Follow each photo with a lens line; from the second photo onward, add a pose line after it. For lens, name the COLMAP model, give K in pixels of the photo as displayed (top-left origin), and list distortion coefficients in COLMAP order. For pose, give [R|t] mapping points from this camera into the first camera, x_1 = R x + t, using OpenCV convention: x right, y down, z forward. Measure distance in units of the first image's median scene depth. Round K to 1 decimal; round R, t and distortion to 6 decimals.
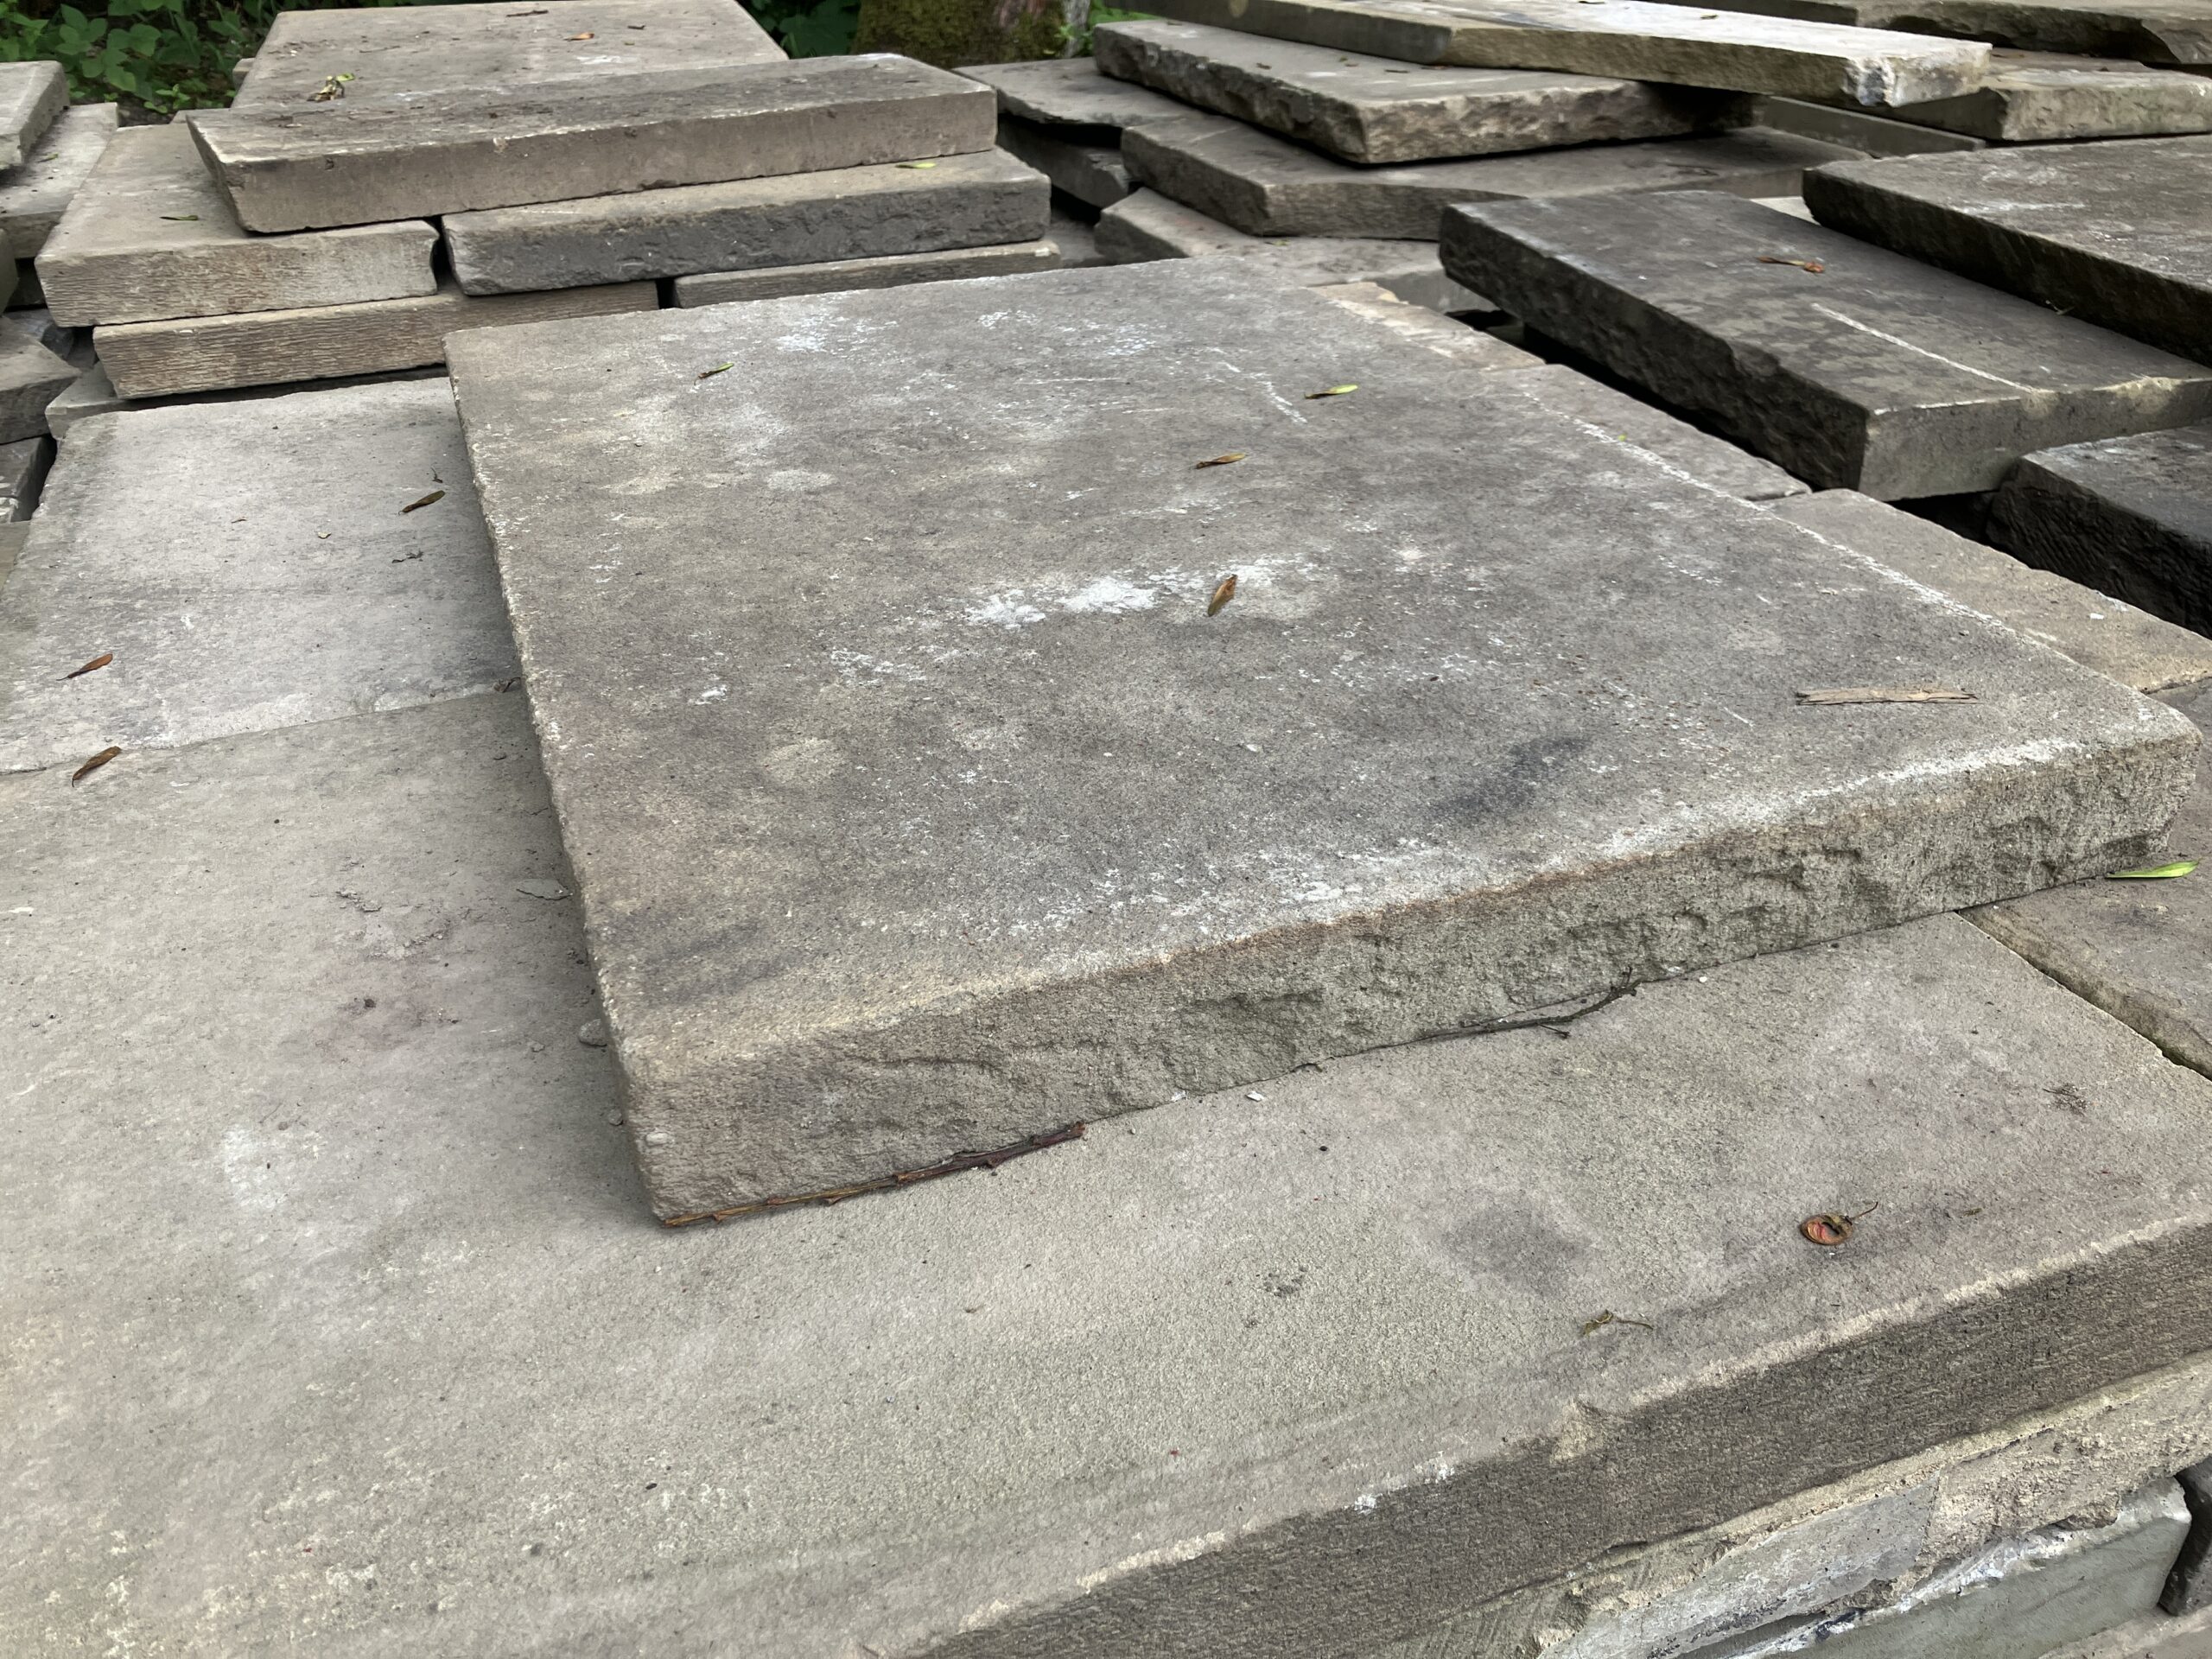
lens RADIAL K [[1828.6, 0, 1089.1], [0, 1828.6, 810.3], [0, 0, 1]] dist [0.039251, -0.037979]
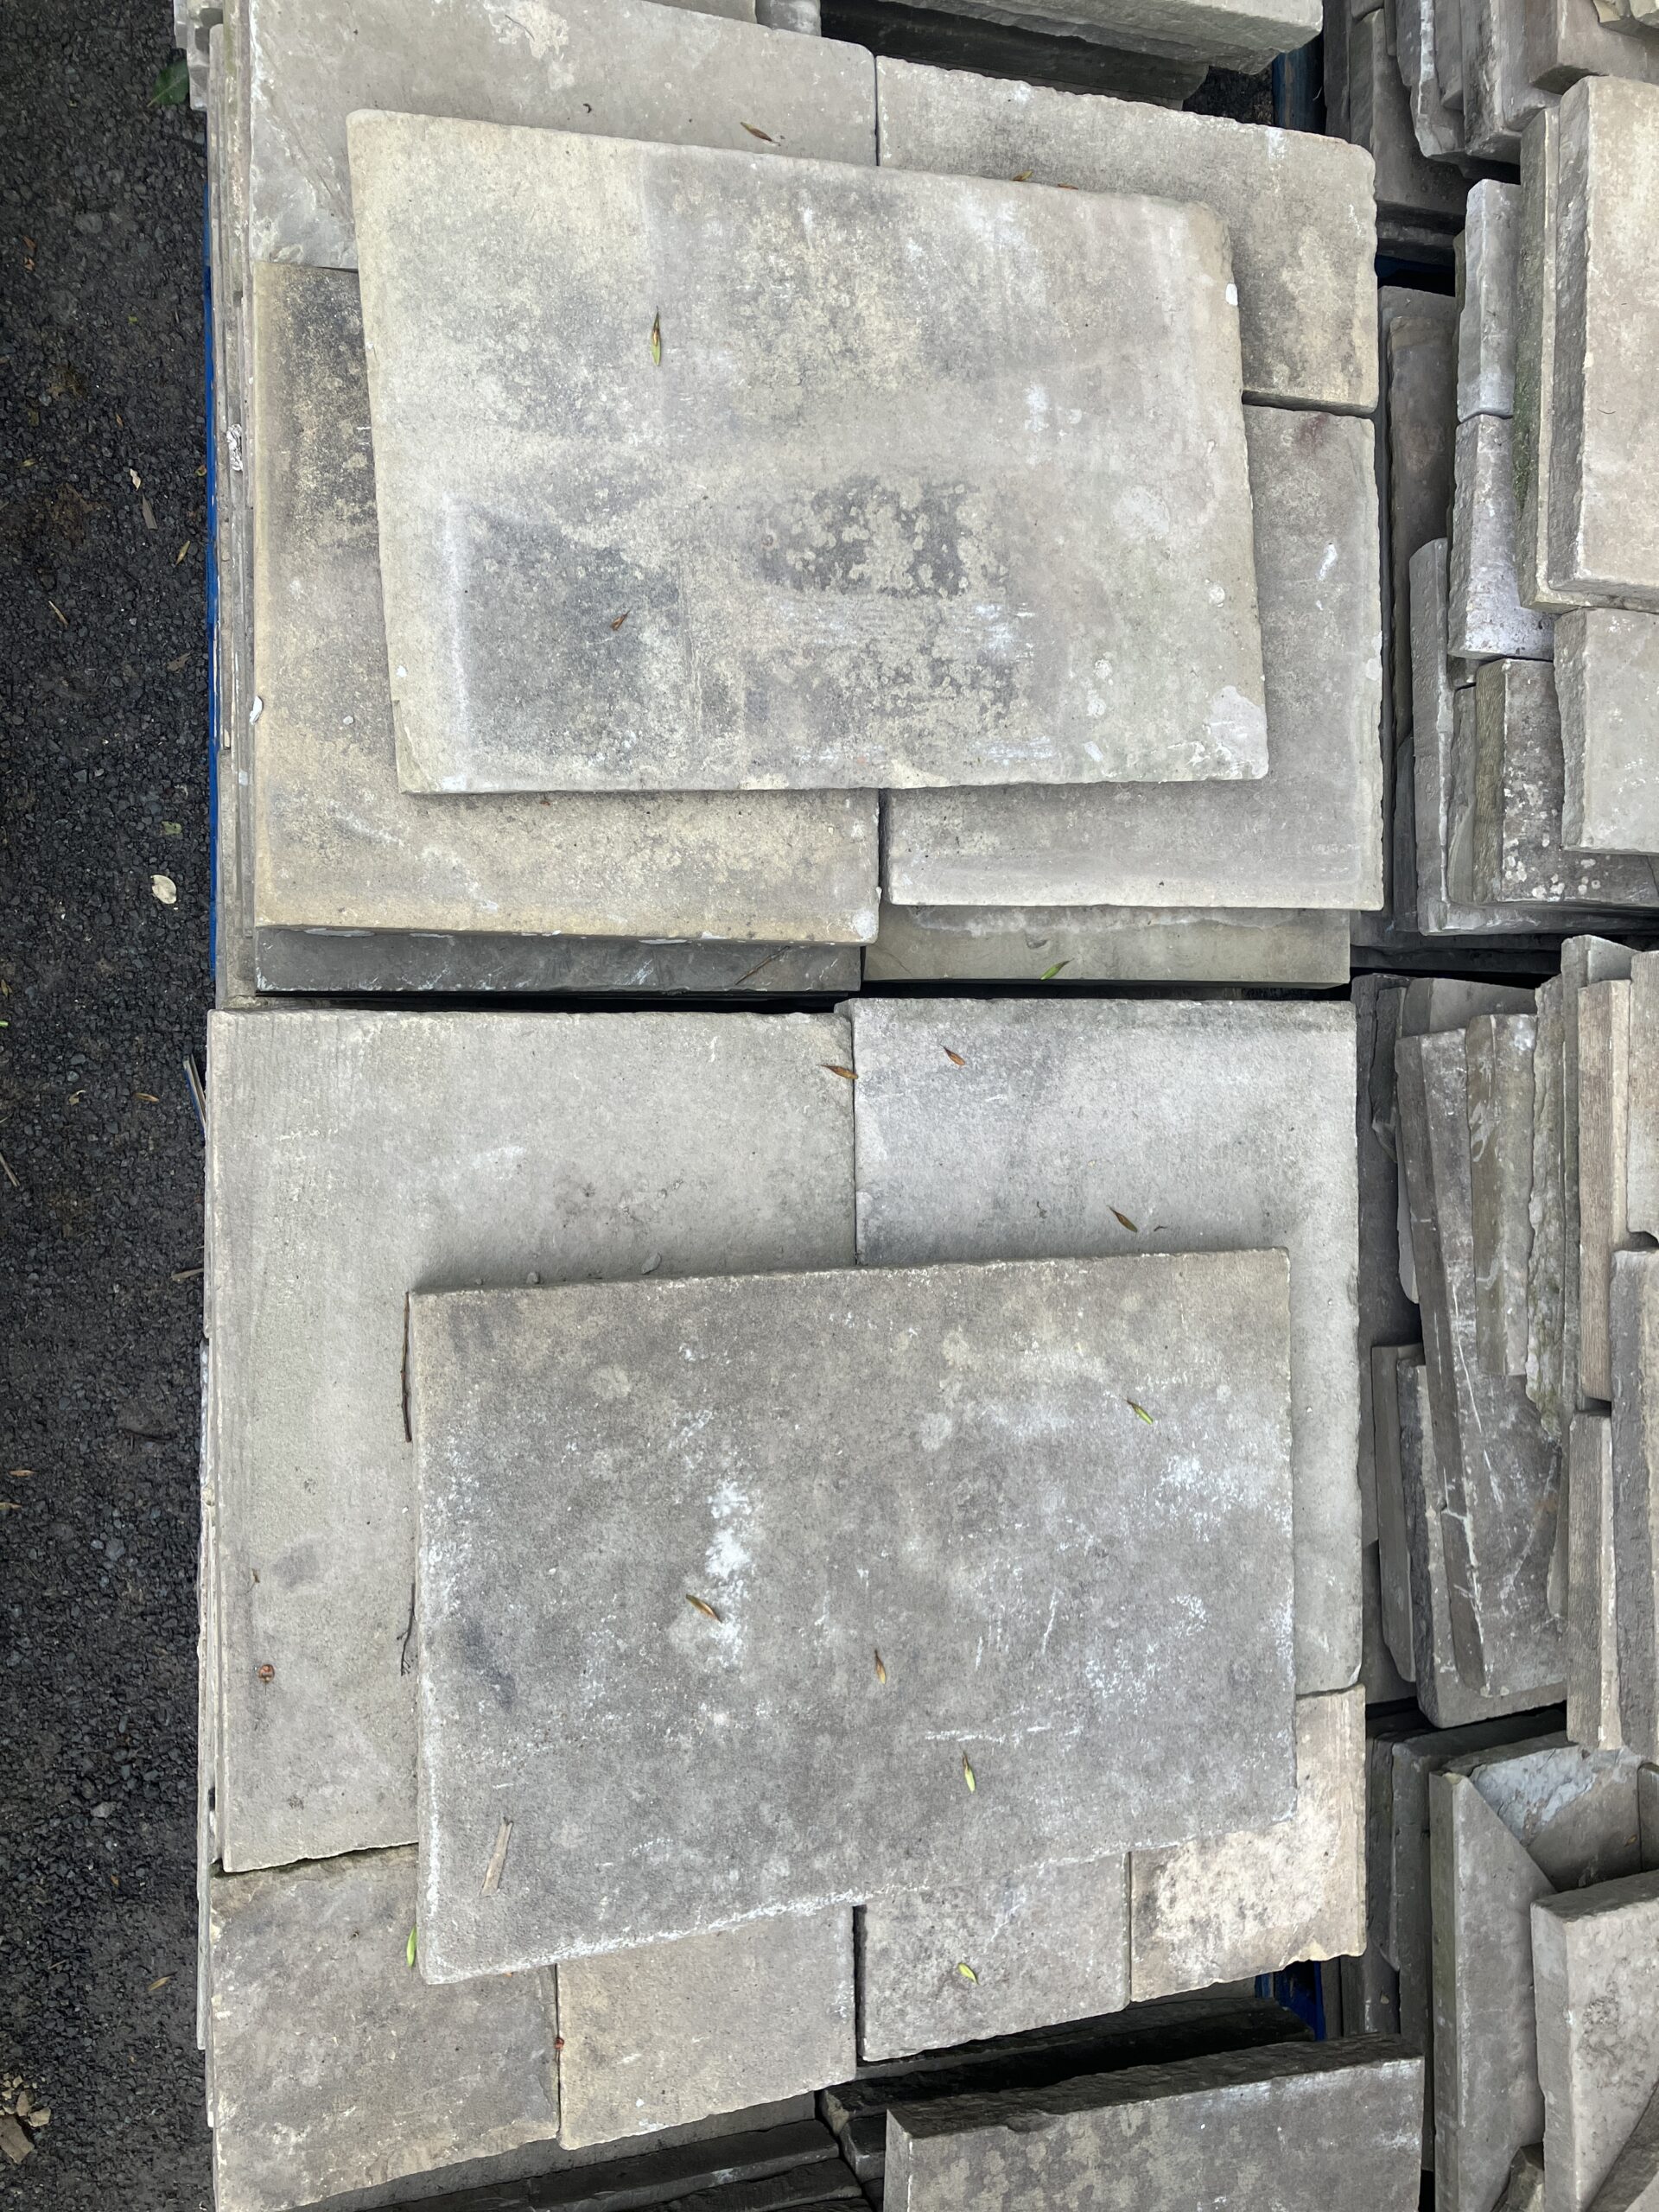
lens RADIAL K [[1828.6, 0, 823.1], [0, 1828.6, 1101.5], [0, 0, 1]] dist [0.039251, -0.037979]
pose [[-0.318239, 0.942713, -0.100079, -0.275762], [-0.737131, -0.179684, 0.651423, -1.345904], [0.596122, 0.281080, 0.752085, -0.573180]]
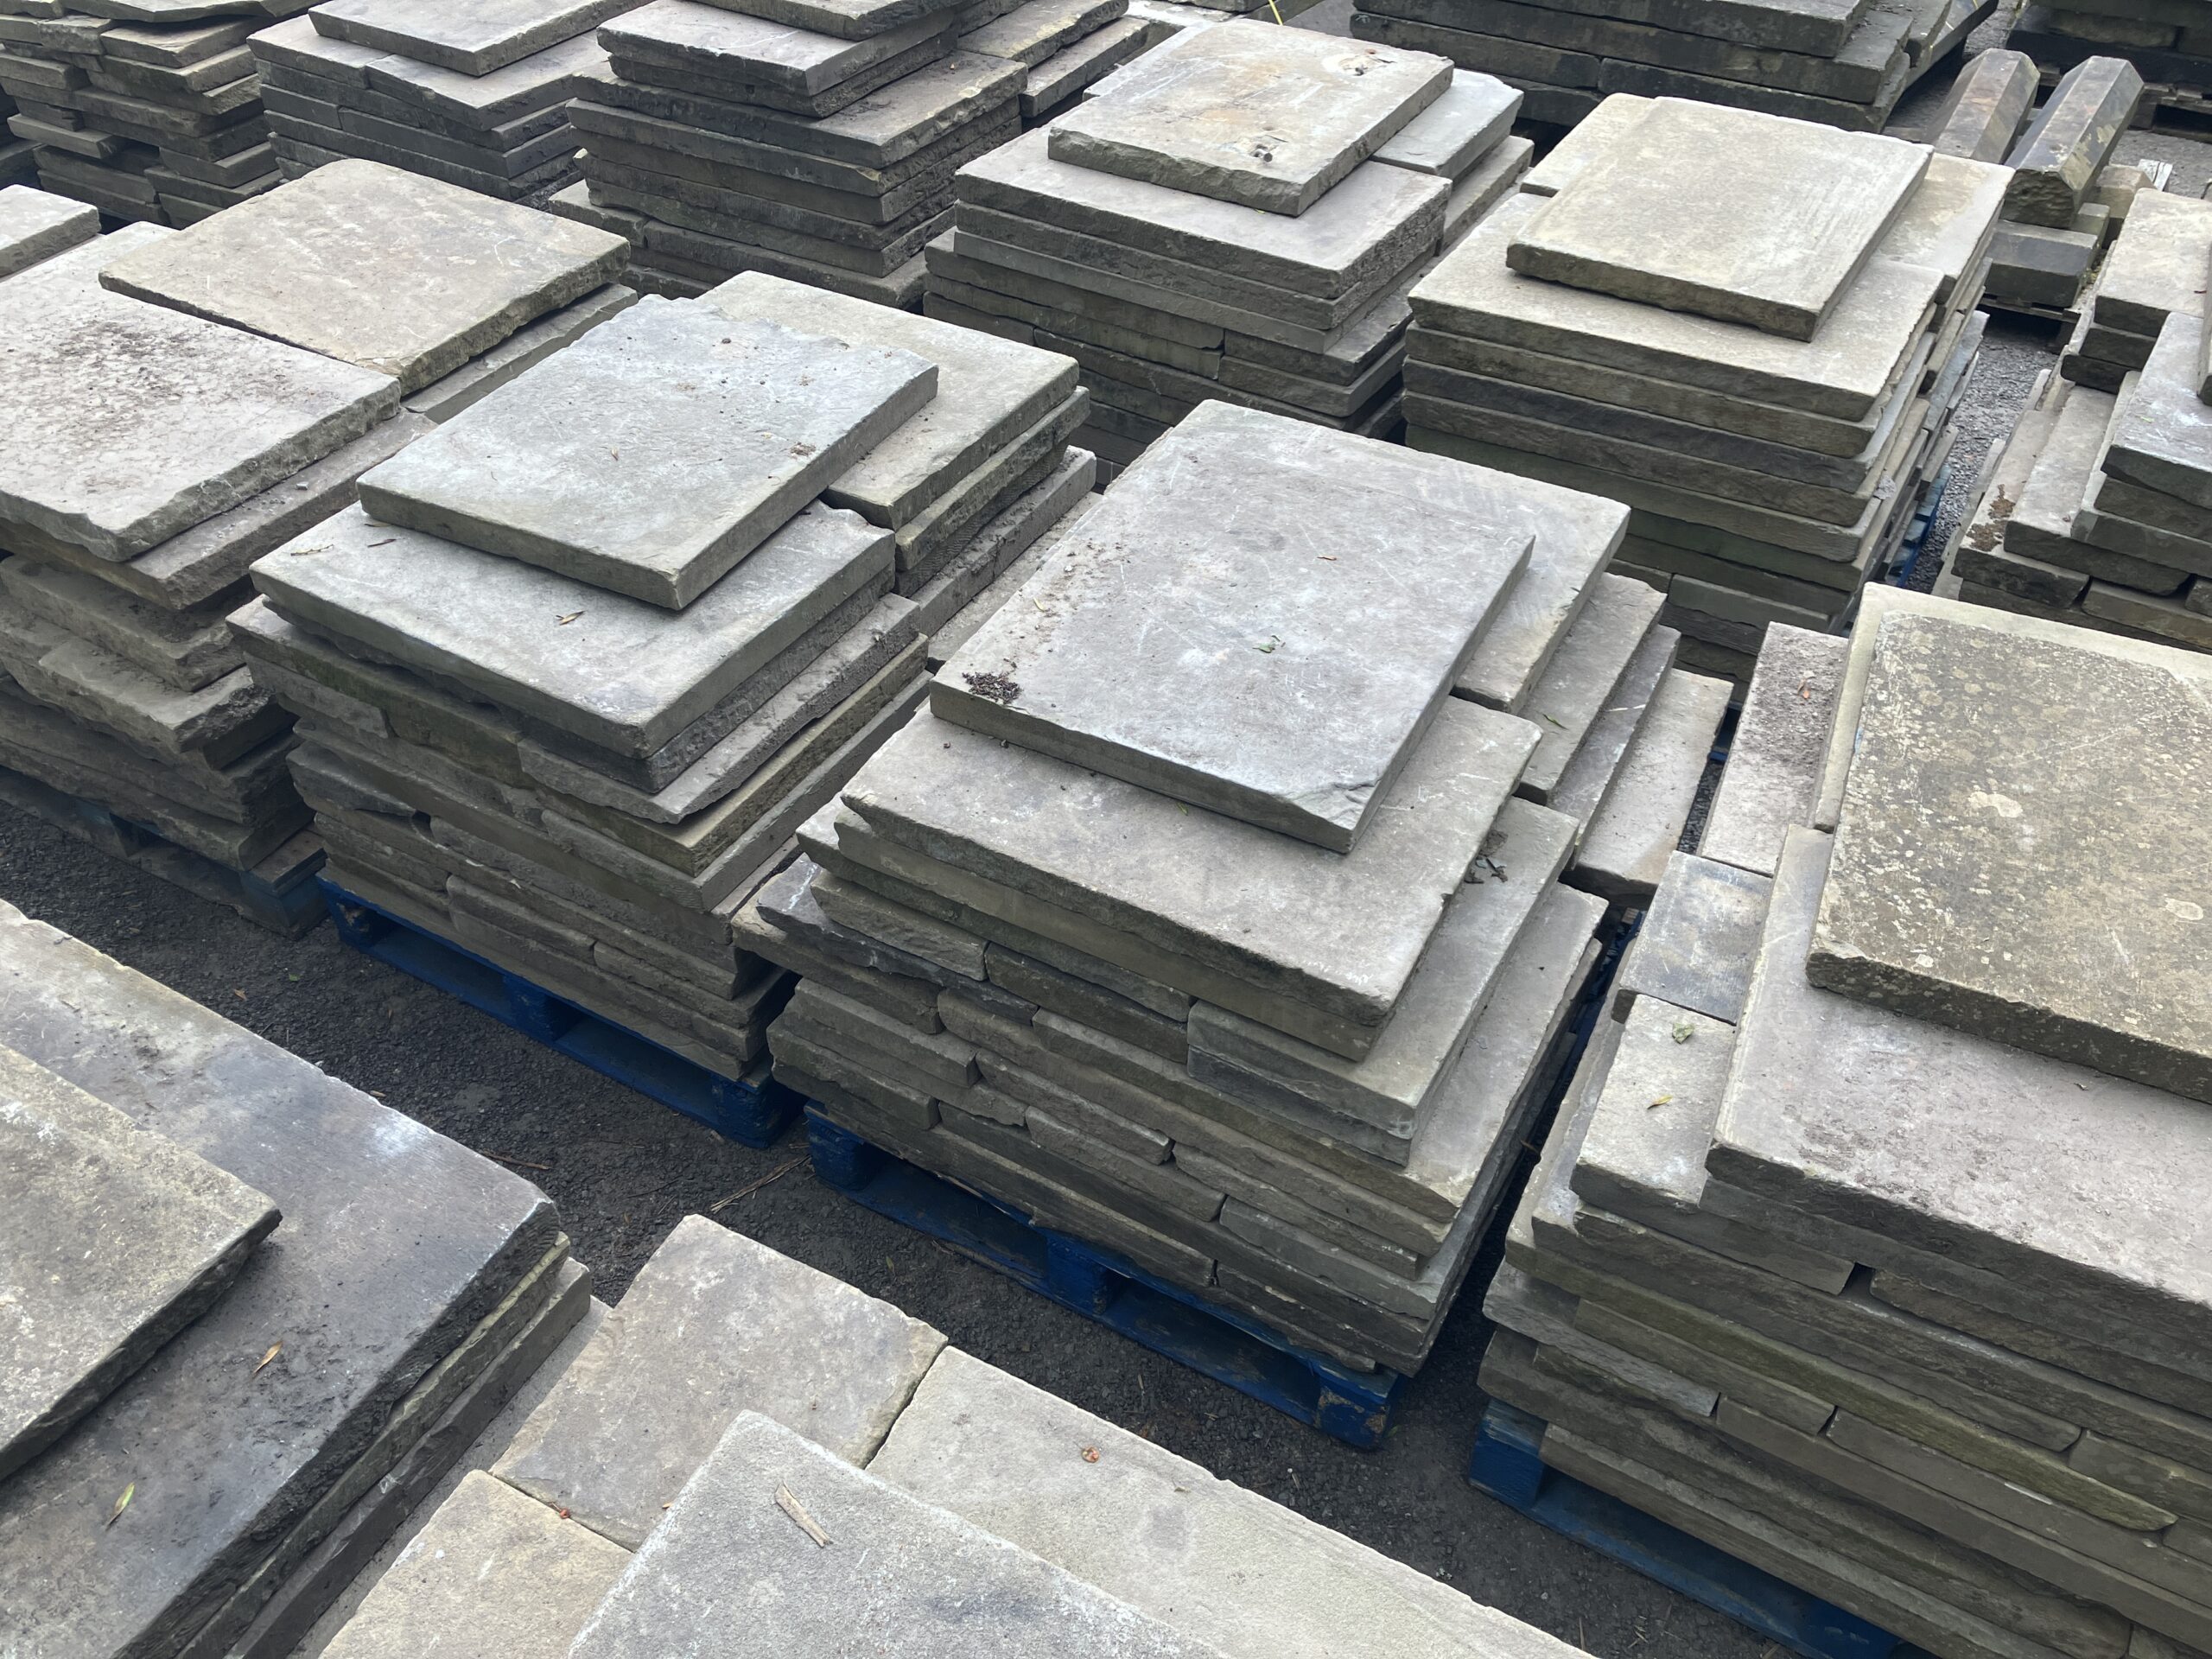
lens RADIAL K [[1828.6, 0, 1085.5], [0, 1828.6, 828.0], [0, 0, 1]] dist [0.039251, -0.037979]
pose [[-0.661616, -0.496340, 0.562059, -0.462270], [0.384276, 0.419222, 0.822548, -1.621267], [-0.643891, 0.760197, -0.086633, 0.312868]]
